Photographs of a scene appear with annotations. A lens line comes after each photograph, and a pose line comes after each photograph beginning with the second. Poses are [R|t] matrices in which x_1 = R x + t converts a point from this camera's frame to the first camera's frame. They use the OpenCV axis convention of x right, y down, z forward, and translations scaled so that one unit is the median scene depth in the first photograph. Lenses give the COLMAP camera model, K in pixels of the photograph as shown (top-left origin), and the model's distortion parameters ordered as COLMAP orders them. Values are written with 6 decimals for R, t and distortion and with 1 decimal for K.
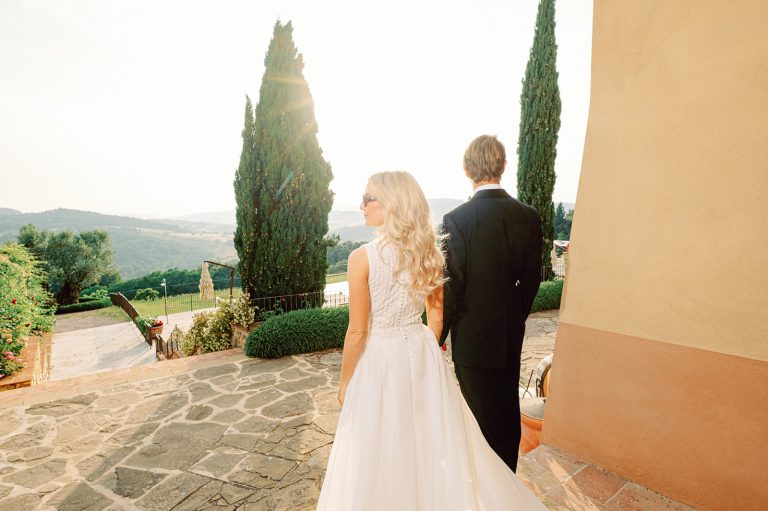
lens RADIAL K [[433.2, 0, 384.0], [0, 433.2, 255.5], [0, 0, 1]] dist [0.002044, 0.000141]
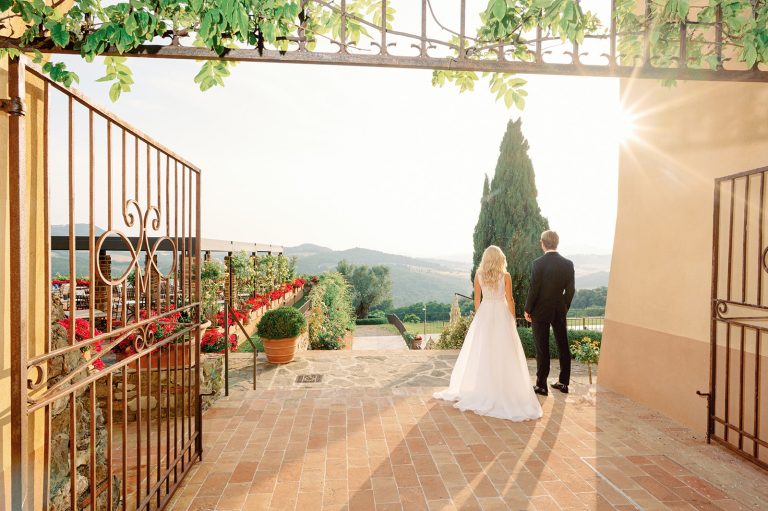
lens RADIAL K [[679.1, 0, 384.0], [0, 679.1, 255.5], [0, 0, 1]] dist [-0.004132, -0.001212]
pose [[0.858650, 0.026362, -0.511884, 0.447904], [-0.072913, 0.994802, -0.071075, 0.065171], [0.507350, 0.098352, 0.856109, -0.863147]]
